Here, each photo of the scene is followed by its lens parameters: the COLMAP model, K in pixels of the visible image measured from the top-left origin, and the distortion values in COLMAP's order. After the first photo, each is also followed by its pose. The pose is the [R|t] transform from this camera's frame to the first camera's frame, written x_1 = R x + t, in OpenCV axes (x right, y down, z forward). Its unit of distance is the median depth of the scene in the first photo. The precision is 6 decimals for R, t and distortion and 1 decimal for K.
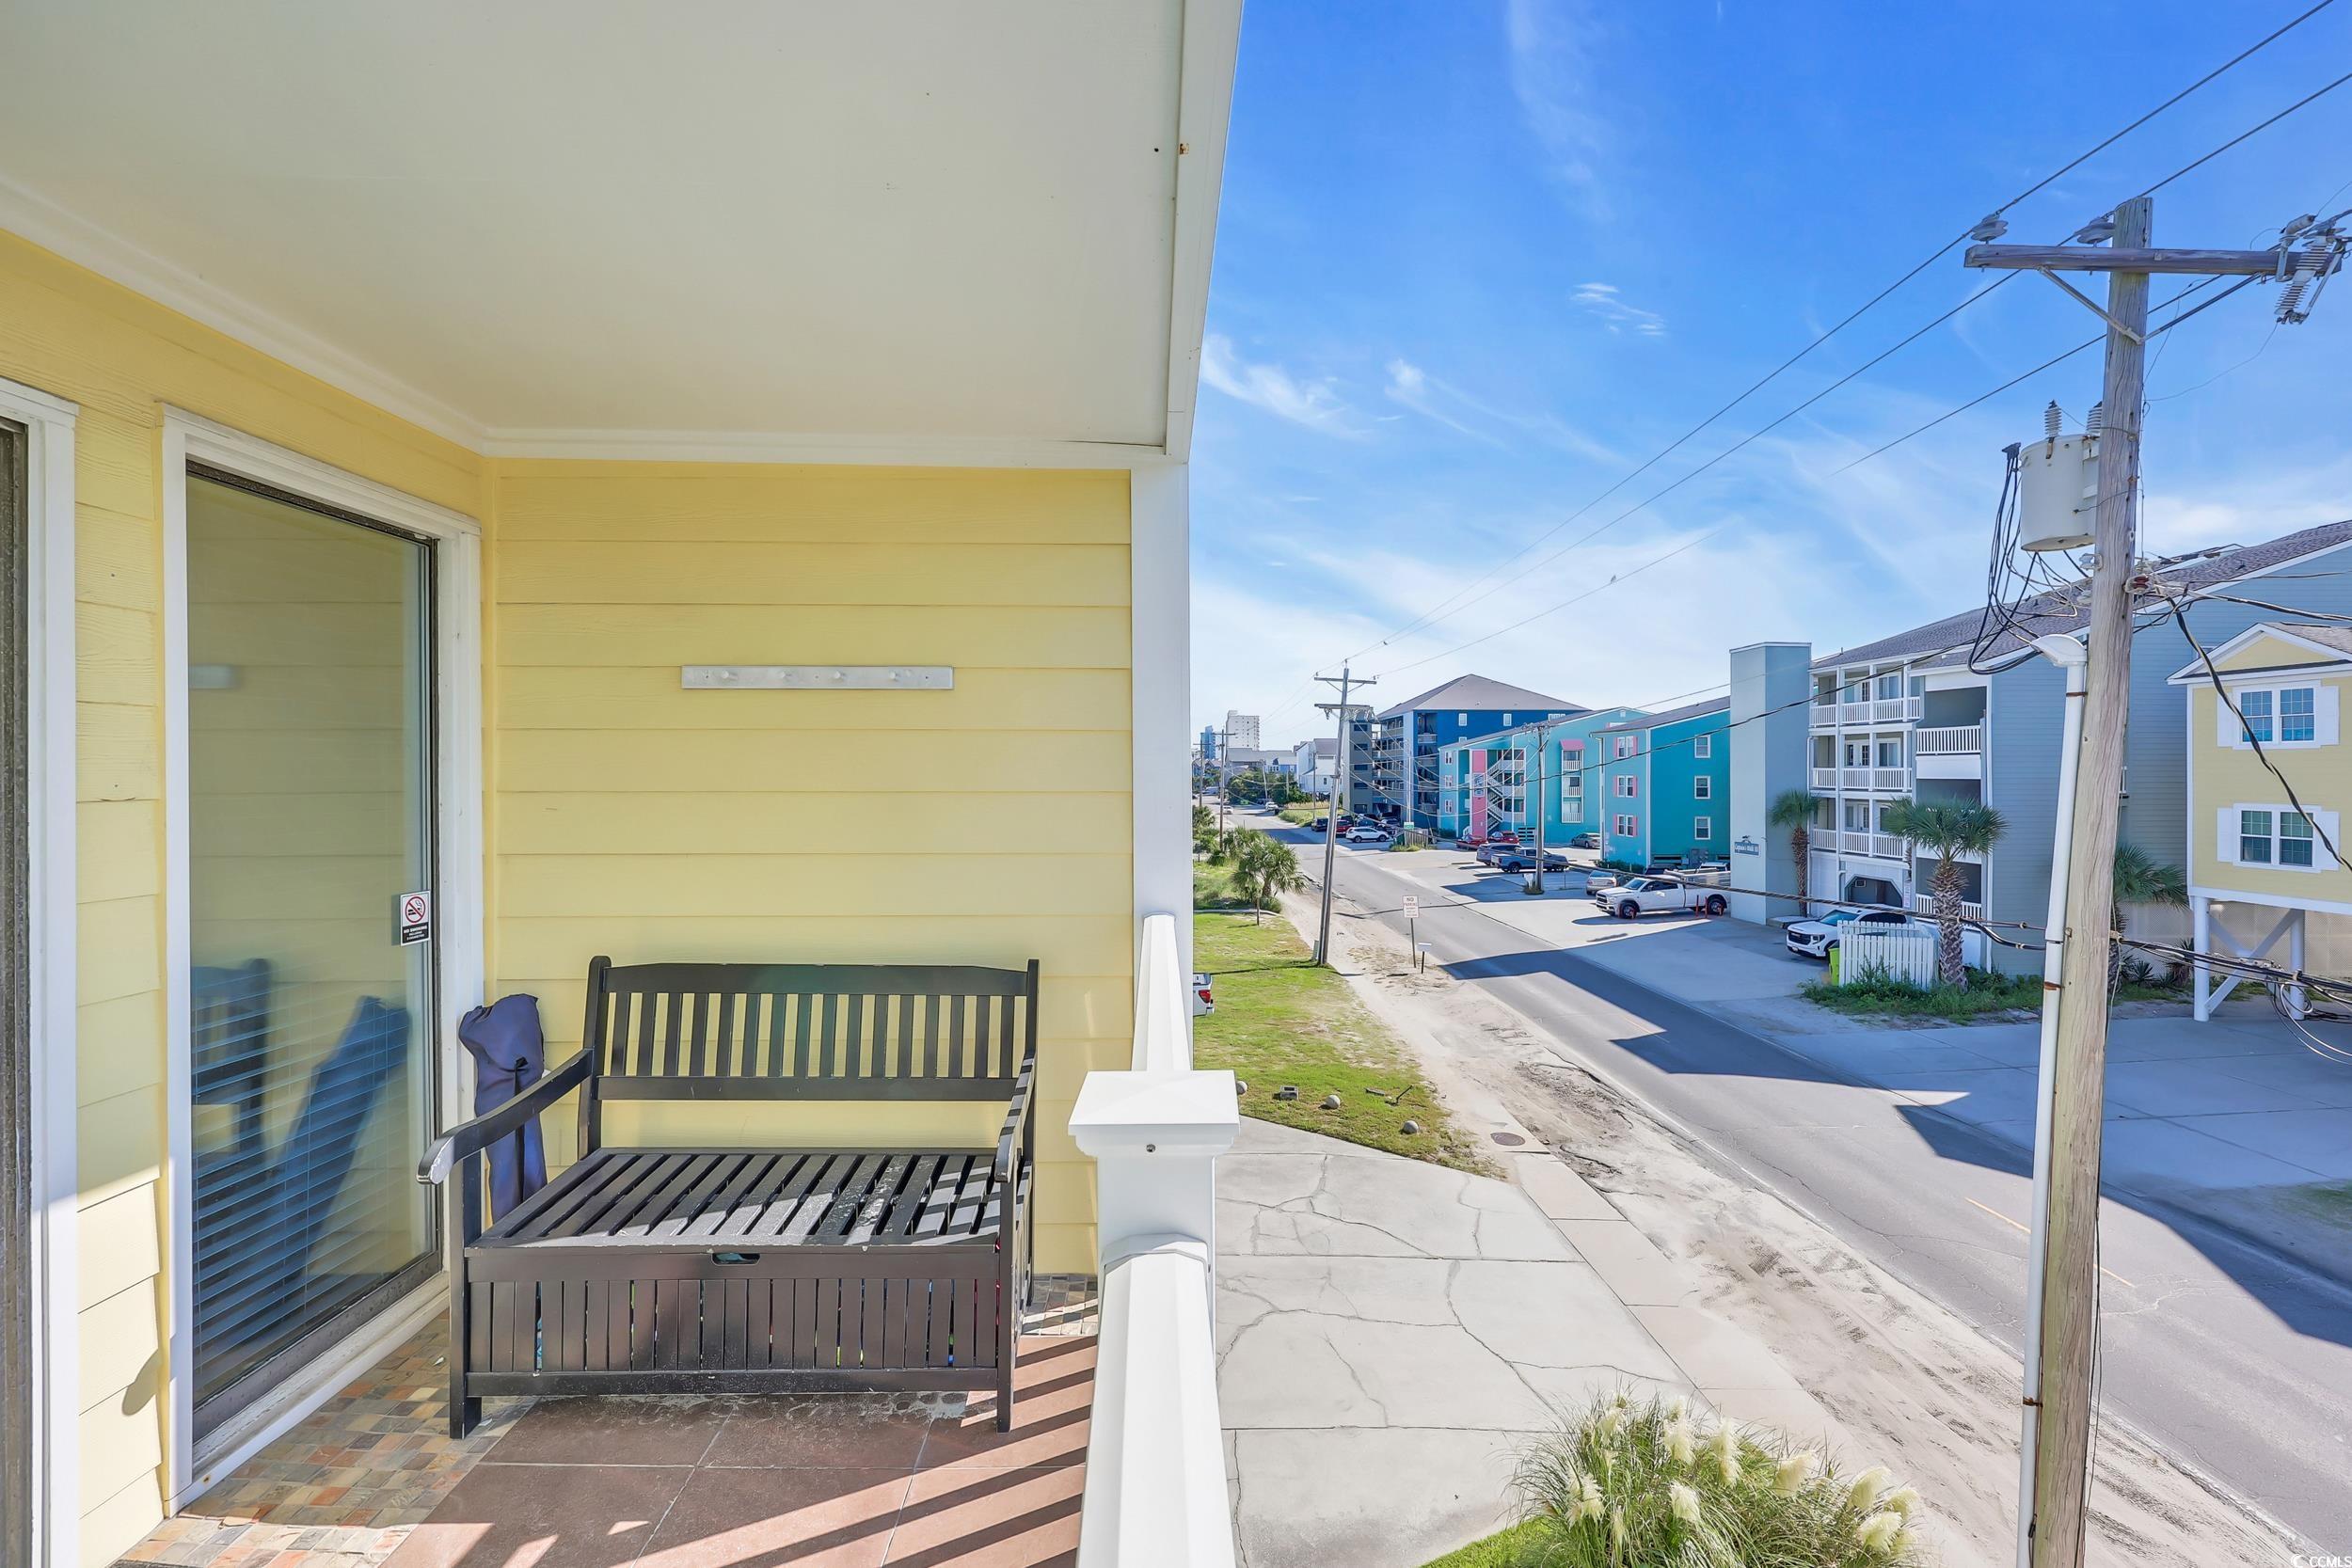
lens RADIAL K [[954.5, 0, 1174.3], [0, 954.5, 781.3], [0, 0, 1]] dist [0.000980, -0.000416]
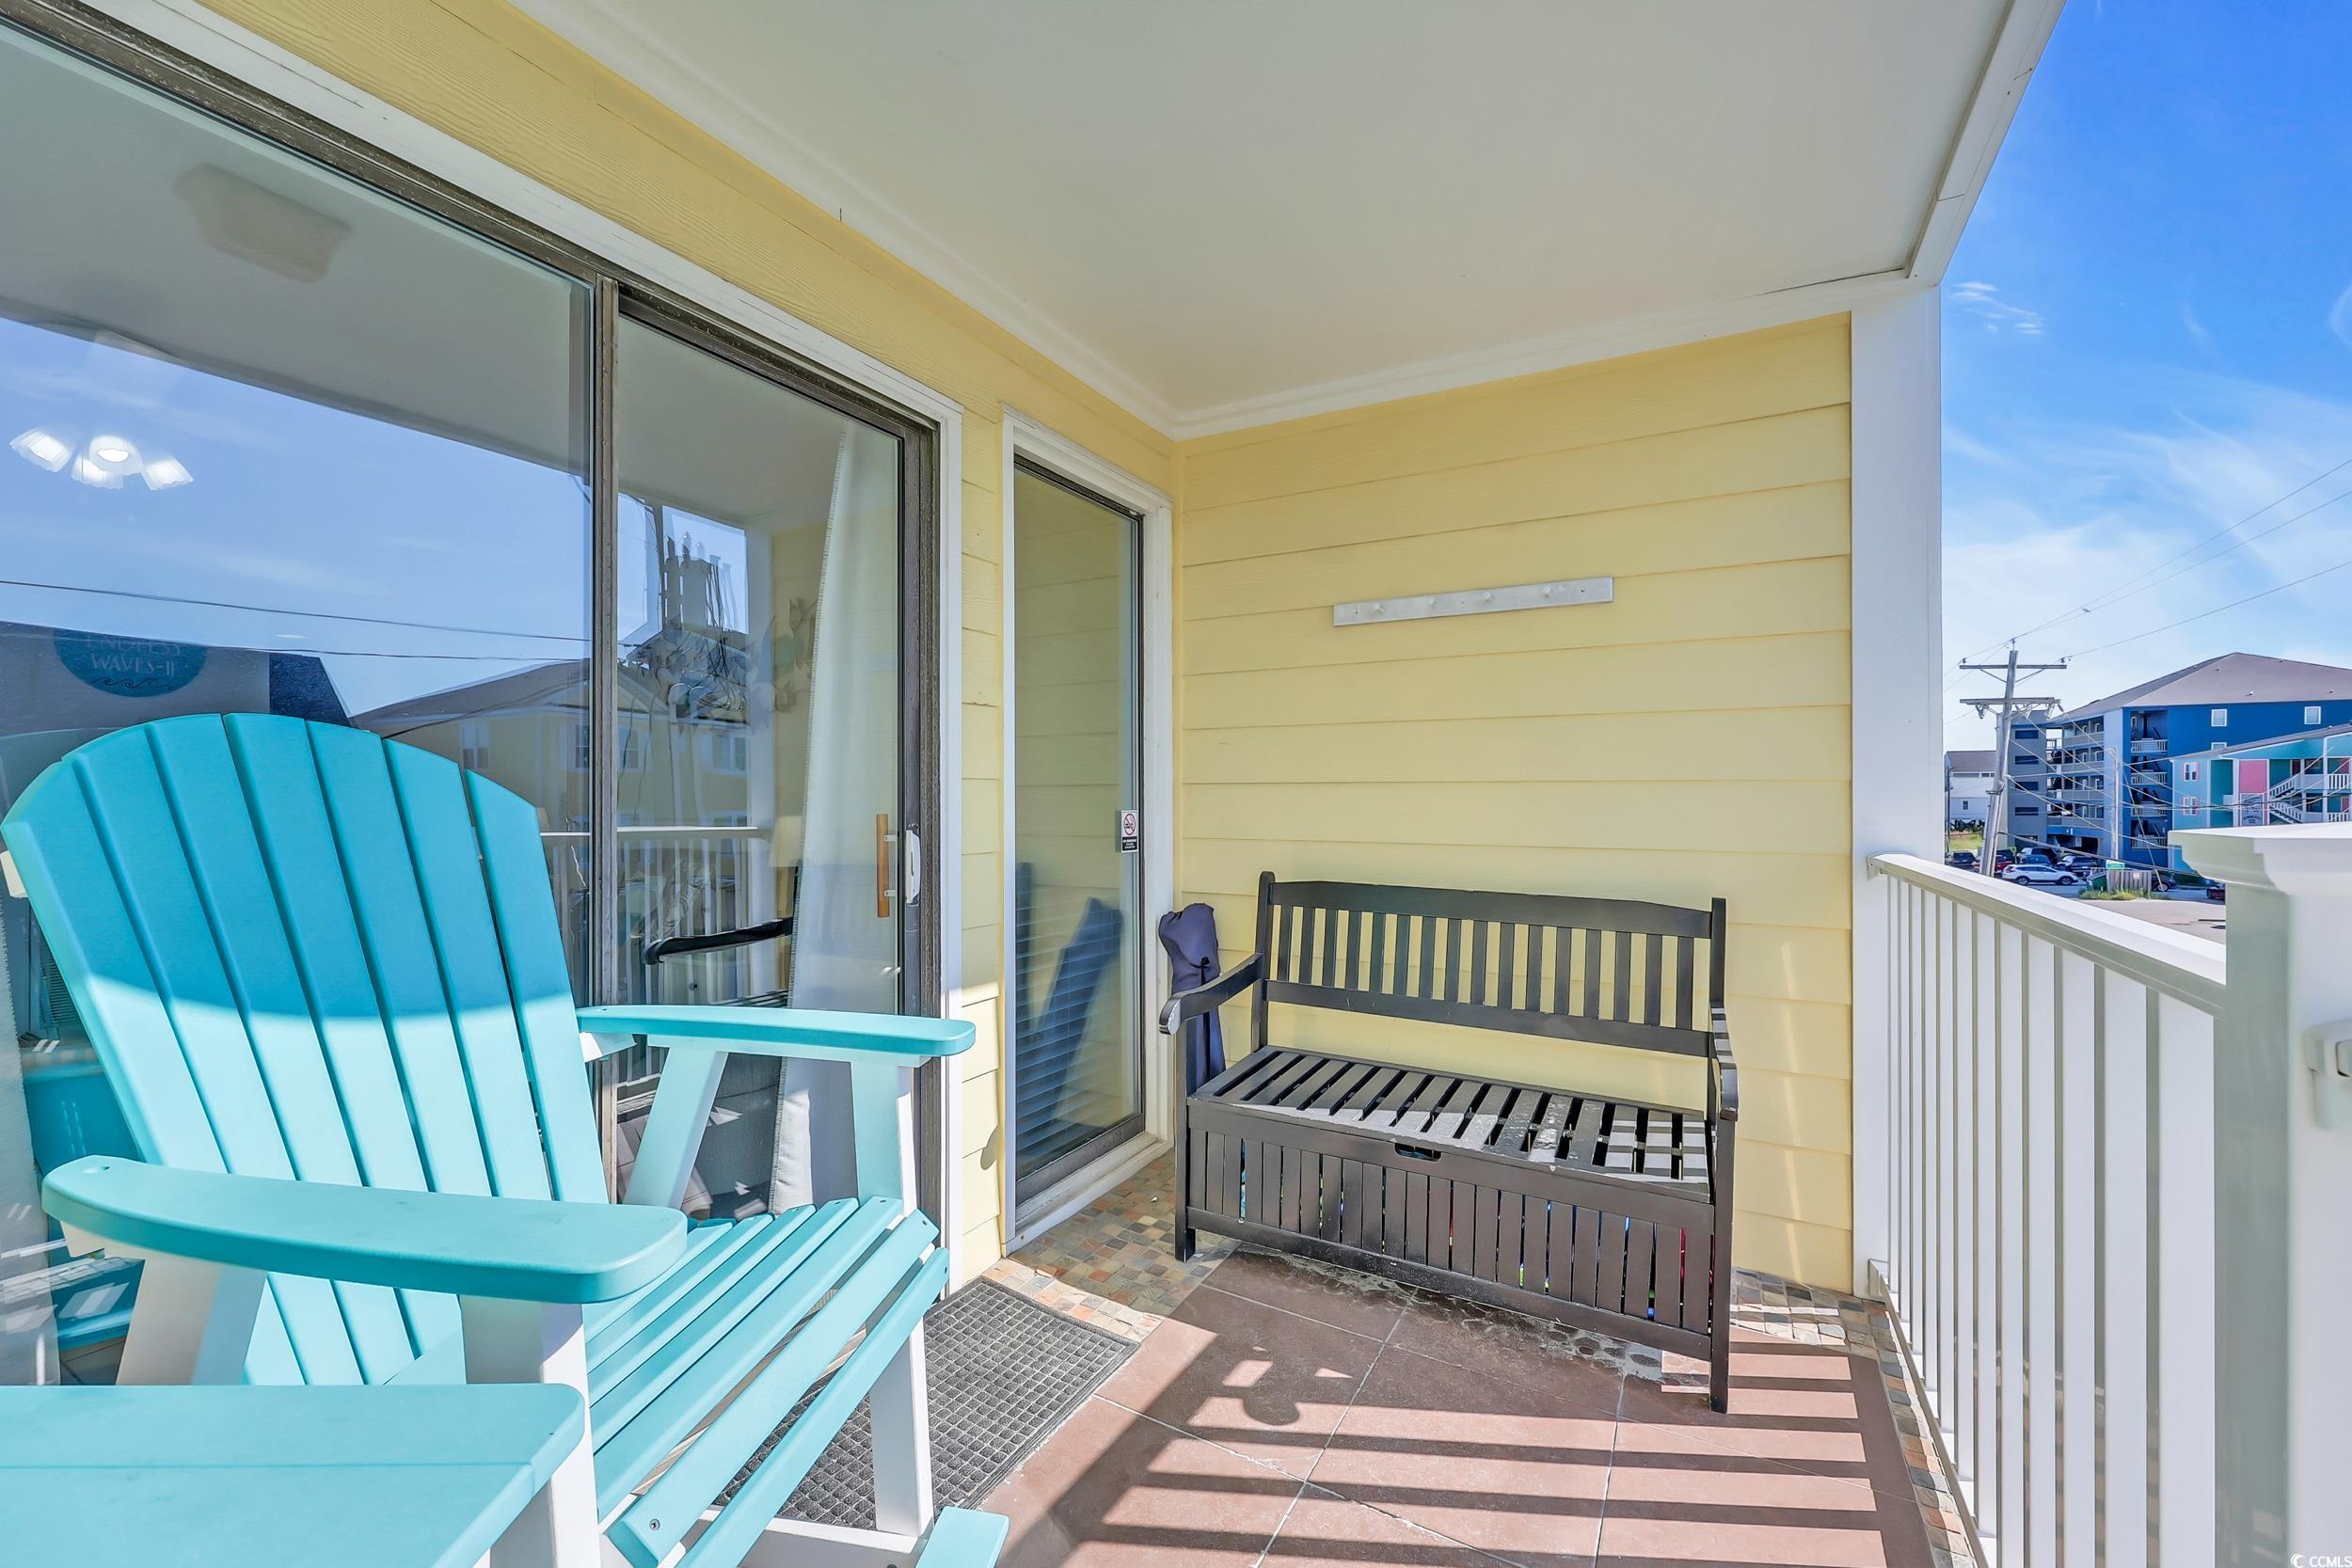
lens RADIAL K [[954.5, 0, 1171.7], [0, 954.5, 804.1], [0, 0, 1]] dist [0.000980, -0.000416]
pose [[0.859337, 0.005181, -0.511383, -0.136967], [-0.004510, 0.999987, 0.002553, 0.105687], [0.511389, 0.000113, 0.859349, -0.002039]]
